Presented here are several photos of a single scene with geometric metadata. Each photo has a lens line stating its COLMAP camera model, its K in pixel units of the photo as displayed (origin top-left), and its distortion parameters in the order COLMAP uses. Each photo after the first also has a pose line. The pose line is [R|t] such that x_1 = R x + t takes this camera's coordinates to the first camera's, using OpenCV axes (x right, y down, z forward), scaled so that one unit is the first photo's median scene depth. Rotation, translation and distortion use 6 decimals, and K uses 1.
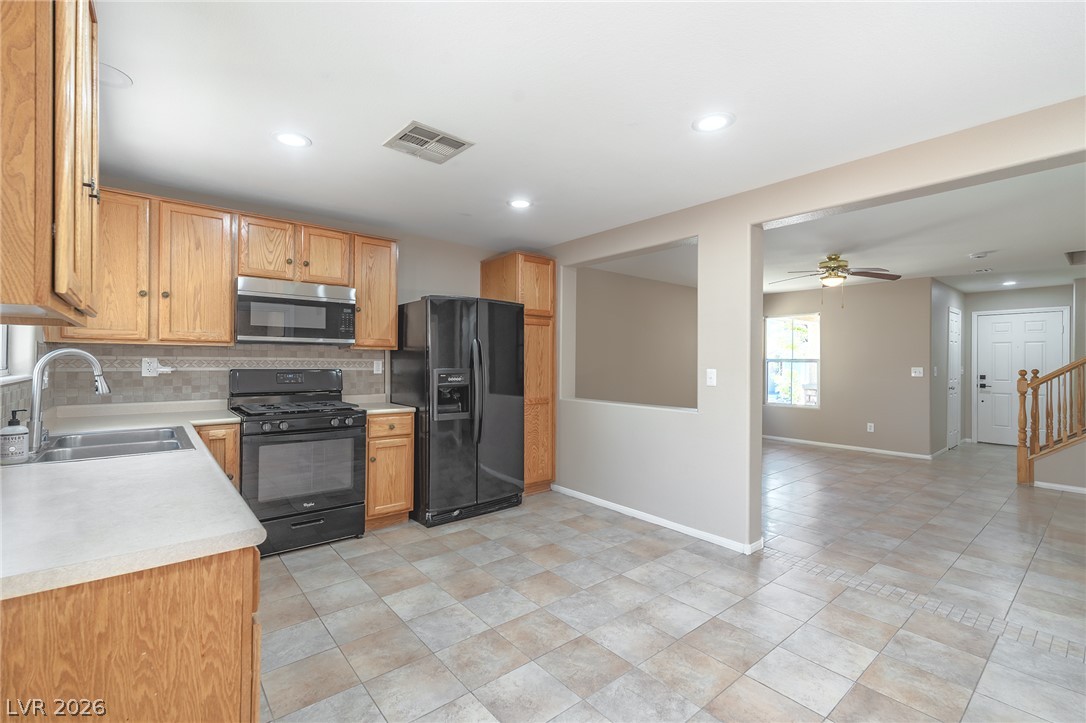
lens RADIAL K [[442.5, 0, 532.1], [0, 442.5, 358.4], [0, 0, 1]] dist [0.022404, 0.000066]
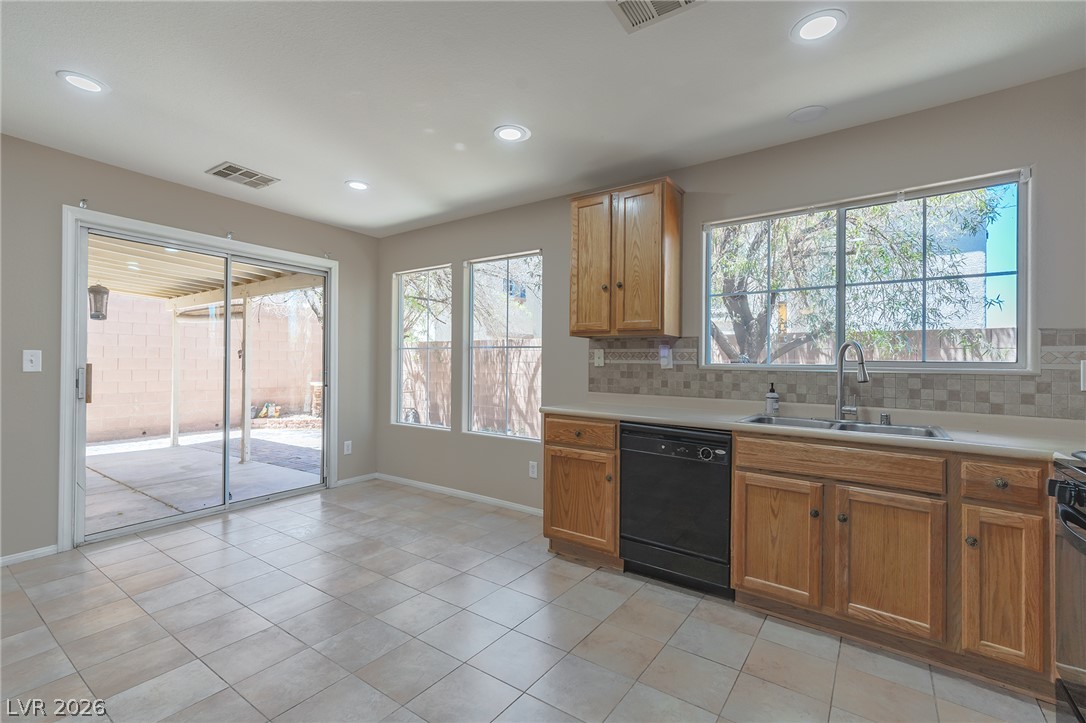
lens RADIAL K [[489.2, 0, 535.9], [0, 489.2, 366.9], [0, 0, 1]] dist [0.046136, 0.000077]
pose [[-0.955252, -0.013583, -0.295482, 0.101306], [-0.013844, 0.999903, -0.001207, 0.036823], [0.295469, 0.002938, -0.955348, 1.250923]]
